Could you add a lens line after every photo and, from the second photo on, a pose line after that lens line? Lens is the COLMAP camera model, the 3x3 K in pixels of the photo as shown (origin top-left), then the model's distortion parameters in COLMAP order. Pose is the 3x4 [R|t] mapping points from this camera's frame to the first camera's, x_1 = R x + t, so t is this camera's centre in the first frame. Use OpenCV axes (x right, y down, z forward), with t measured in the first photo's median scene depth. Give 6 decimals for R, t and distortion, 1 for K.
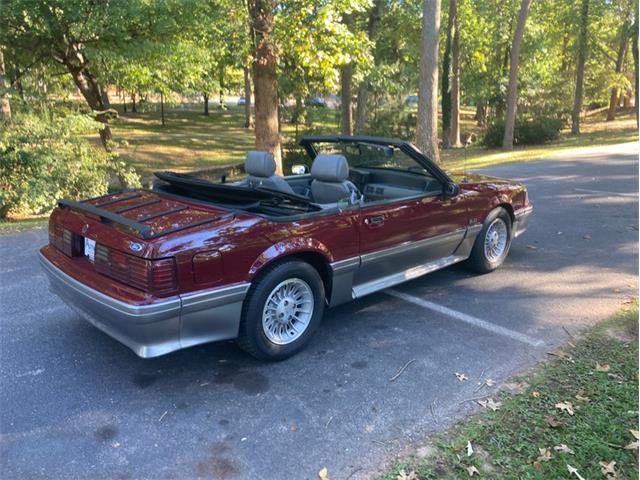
lens RADIAL K [[503.2, 0, 318.5], [0, 503.2, 239.8], [0, 0, 1]] dist [0.002293, 0.000797]
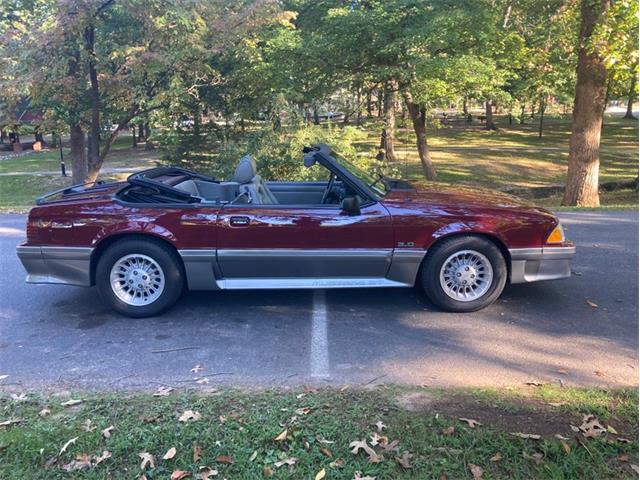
lens RADIAL K [[503.2, 0, 318.2], [0, 503.2, 240.1], [0, 0, 1]] dist [0.002293, 0.000797]
pose [[0.763621, 0.146147, -0.628906, 0.214129], [-0.159791, 0.986522, 0.035232, -0.014449], [0.625579, 0.073589, 0.776682, 0.062310]]
